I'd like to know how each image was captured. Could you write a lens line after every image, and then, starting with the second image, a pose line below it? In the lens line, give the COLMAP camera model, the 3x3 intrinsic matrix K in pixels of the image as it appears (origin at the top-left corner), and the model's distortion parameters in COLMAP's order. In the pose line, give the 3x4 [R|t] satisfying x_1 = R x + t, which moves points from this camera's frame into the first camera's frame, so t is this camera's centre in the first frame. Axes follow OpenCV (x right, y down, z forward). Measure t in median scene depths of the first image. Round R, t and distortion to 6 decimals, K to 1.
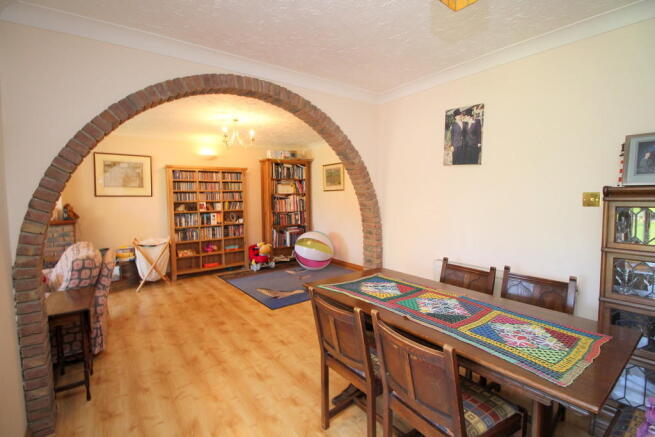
lens RADIAL K [[305.9, 0, 328.0], [0, 305.9, 214.1], [0, 0, 1]] dist [-0.012305, -0.001029]
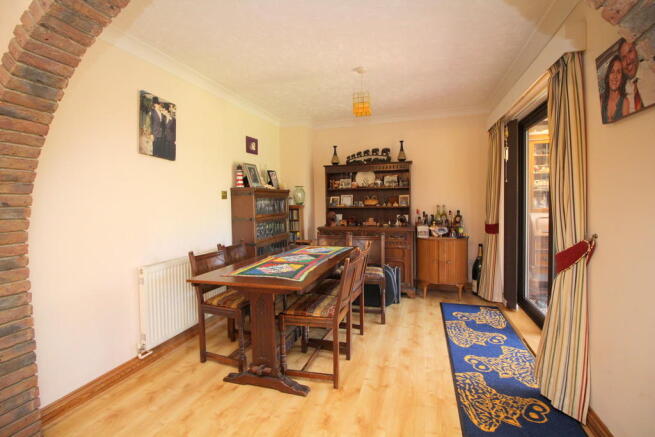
lens RADIAL K [[305.9, 0, 325.7], [0, 305.9, 213.9], [0, 0, 1]] dist [-0.012305, -0.001029]
pose [[-0.580295, -0.010595, 0.814338, -0.652891], [0.077088, 0.994711, 0.067875, -0.011564], [-0.810750, 0.102163, -0.576409, 1.177701]]
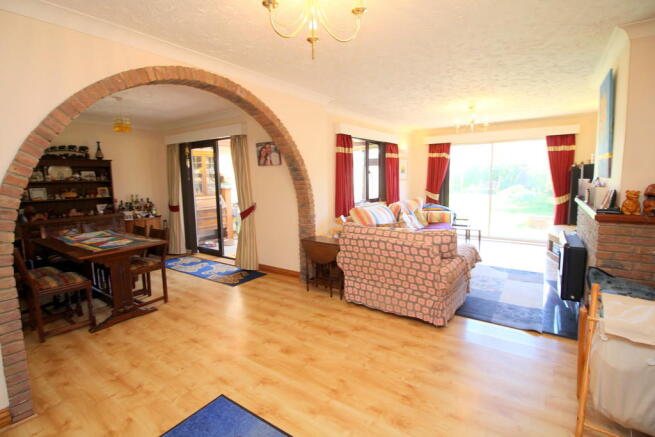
lens RADIAL K [[305.9, 0, 329.3], [0, 305.9, 214.7], [0, 0, 1]] dist [-0.012305, -0.001029]
pose [[-0.950096, 0.066366, -0.304816, -0.322629], [0.011459, 0.983873, 0.178498, -0.132305], [0.311747, 0.166098, -0.935535, 2.217726]]
